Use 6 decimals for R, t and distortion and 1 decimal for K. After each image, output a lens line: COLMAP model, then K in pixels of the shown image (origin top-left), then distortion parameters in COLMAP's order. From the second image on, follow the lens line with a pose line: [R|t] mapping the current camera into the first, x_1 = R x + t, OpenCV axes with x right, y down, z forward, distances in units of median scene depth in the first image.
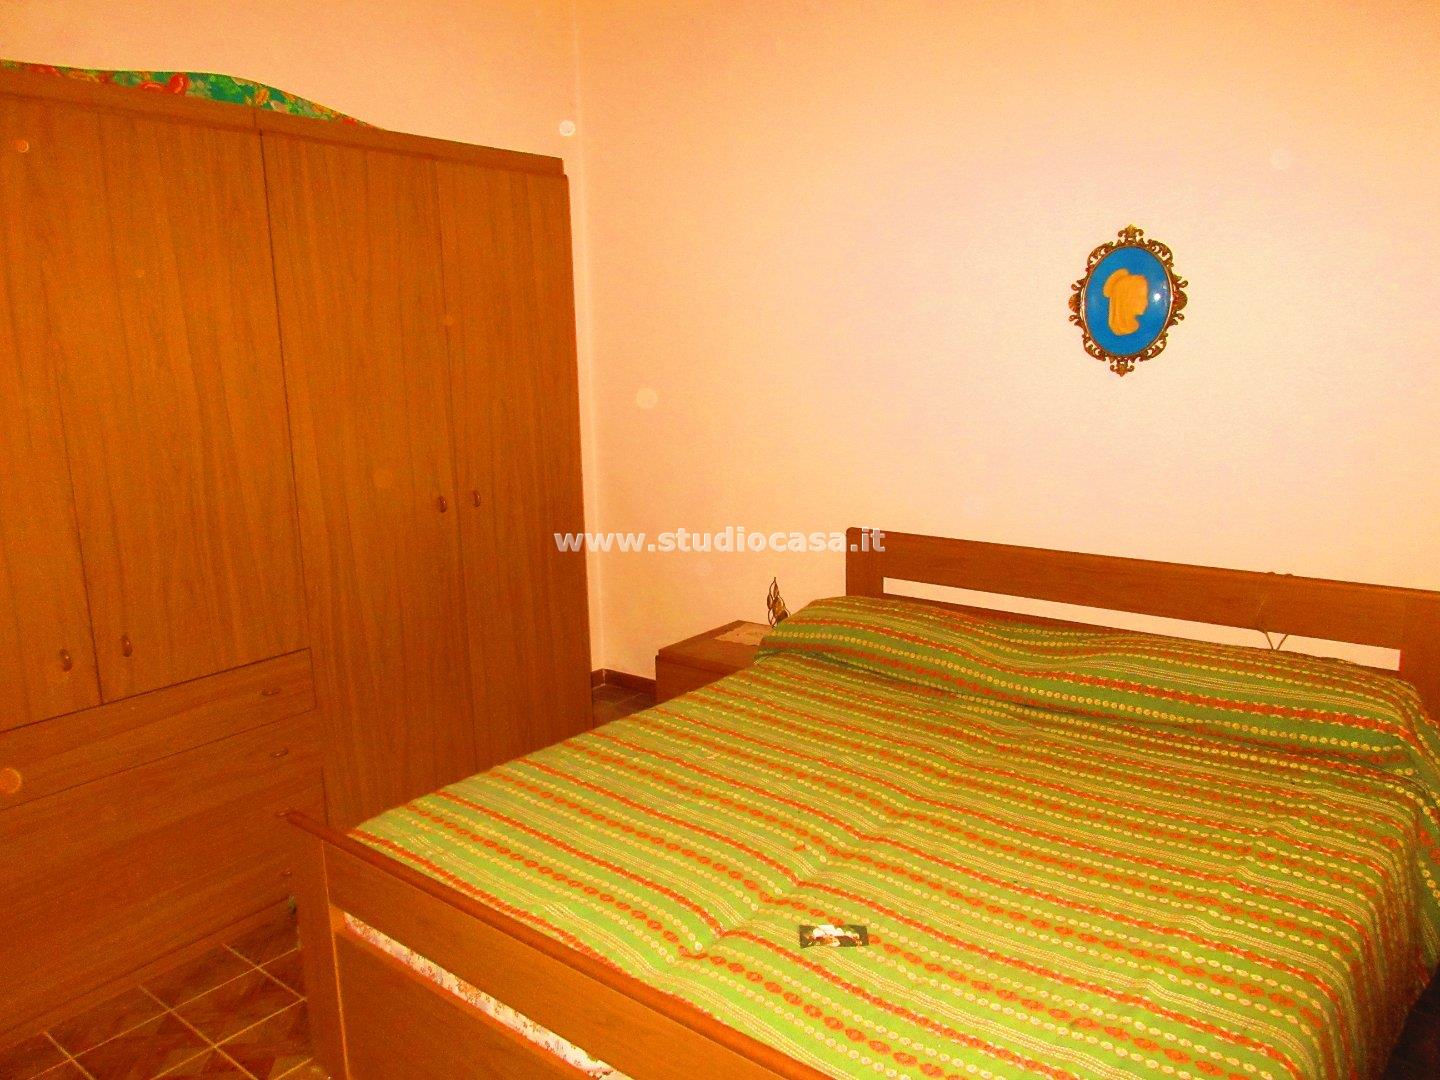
lens RADIAL K [[1062.1, 0, 723.6], [0, 1062.1, 536.3], [0, 0, 1]] dist [-0.005344, 0.002543]
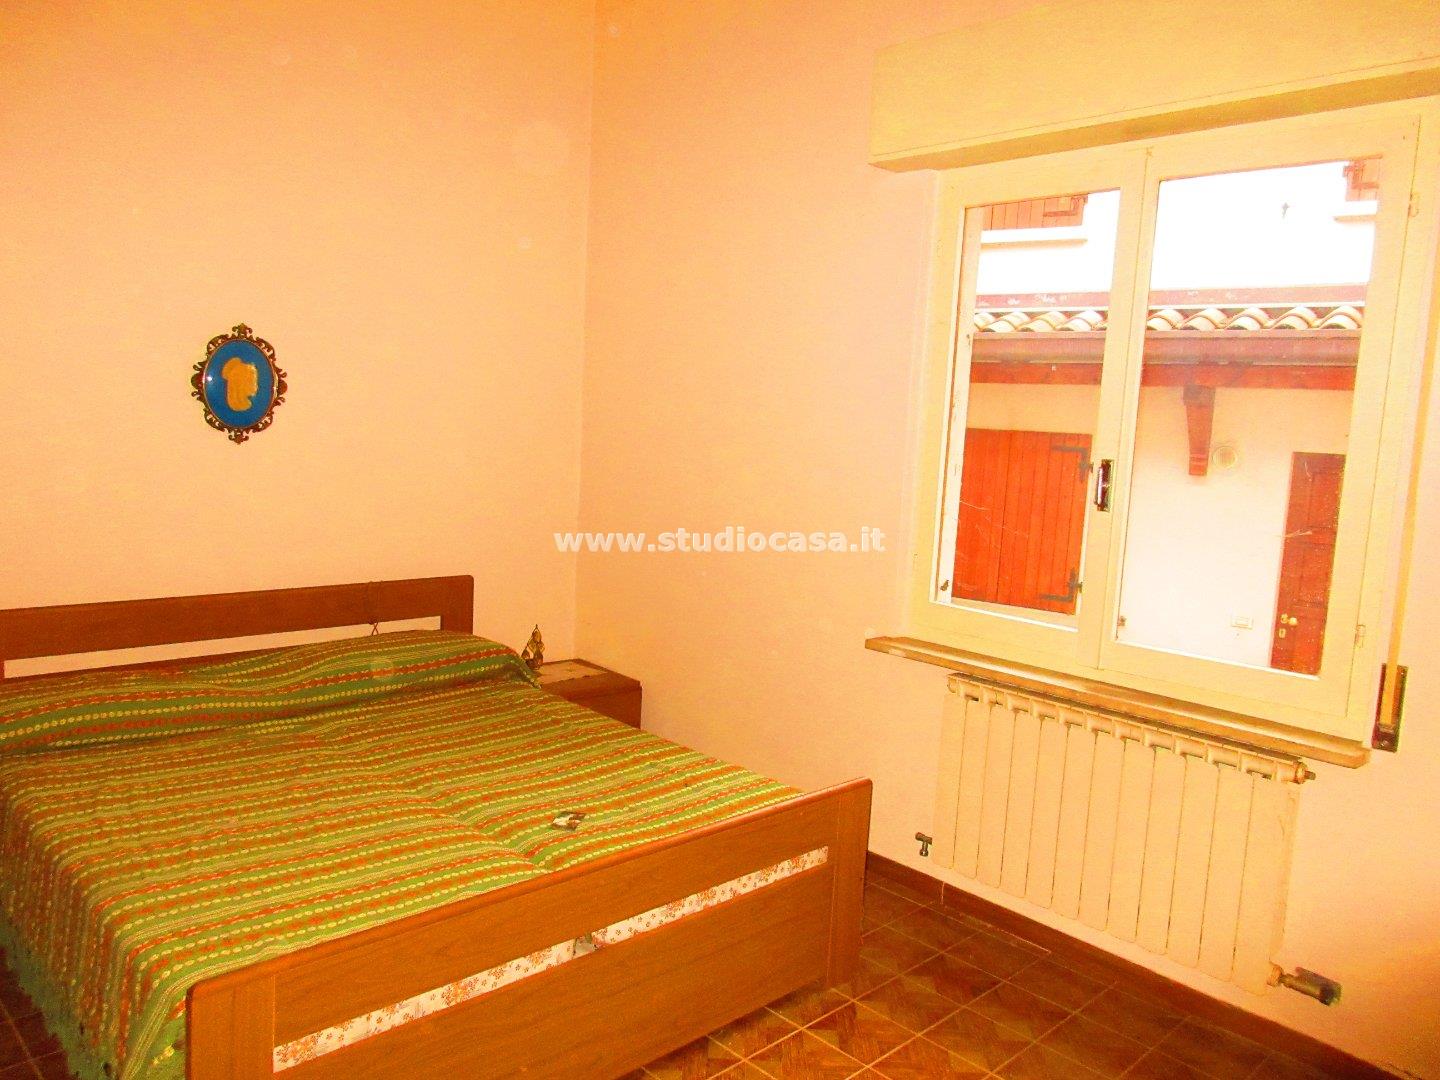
lens RADIAL K [[1062.1, 0, 714.5], [0, 1062.1, 543.7], [0, 0, 1]] dist [-0.005344, 0.002543]
pose [[0.121583, -0.092025, 0.988306, -0.800338], [0.124413, 0.989253, 0.076808, -0.065369], [-0.984753, 0.113619, 0.131725, 0.323230]]
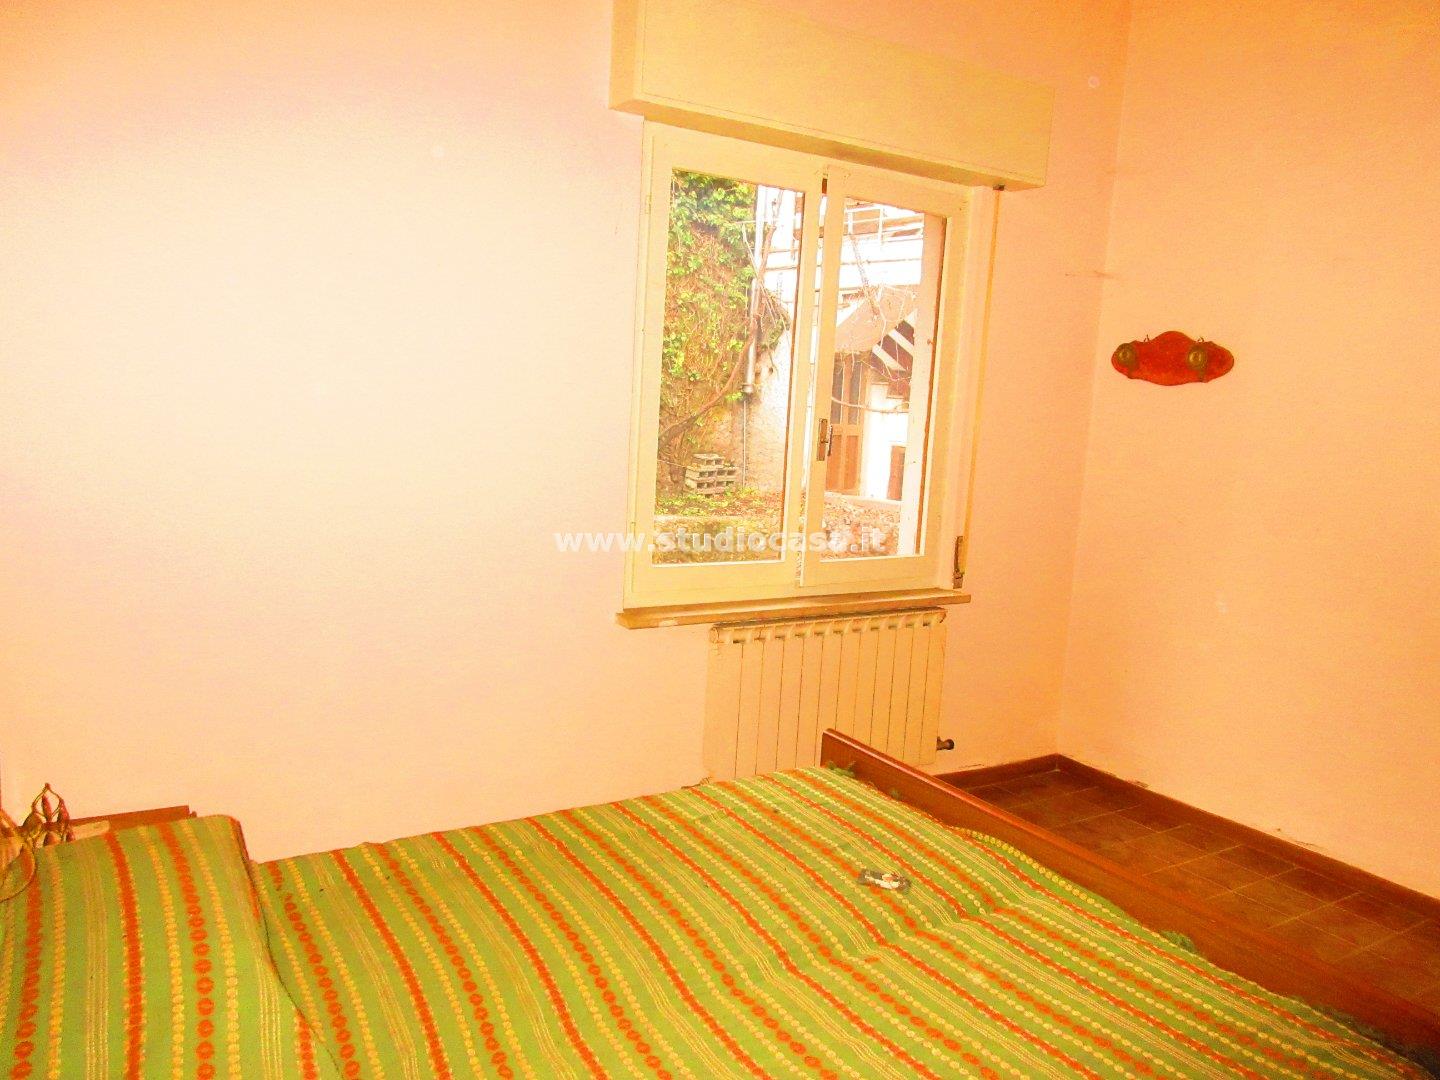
lens RADIAL K [[1062.1, 0, 716.2], [0, 1062.1, 533.8], [0, 0, 1]] dist [-0.005344, 0.002543]
pose [[-0.949831, -0.065830, 0.305759, -0.043145], [0.026124, 0.957484, 0.287300, -0.248342], [-0.311672, 0.280874, -0.907728, 1.269161]]
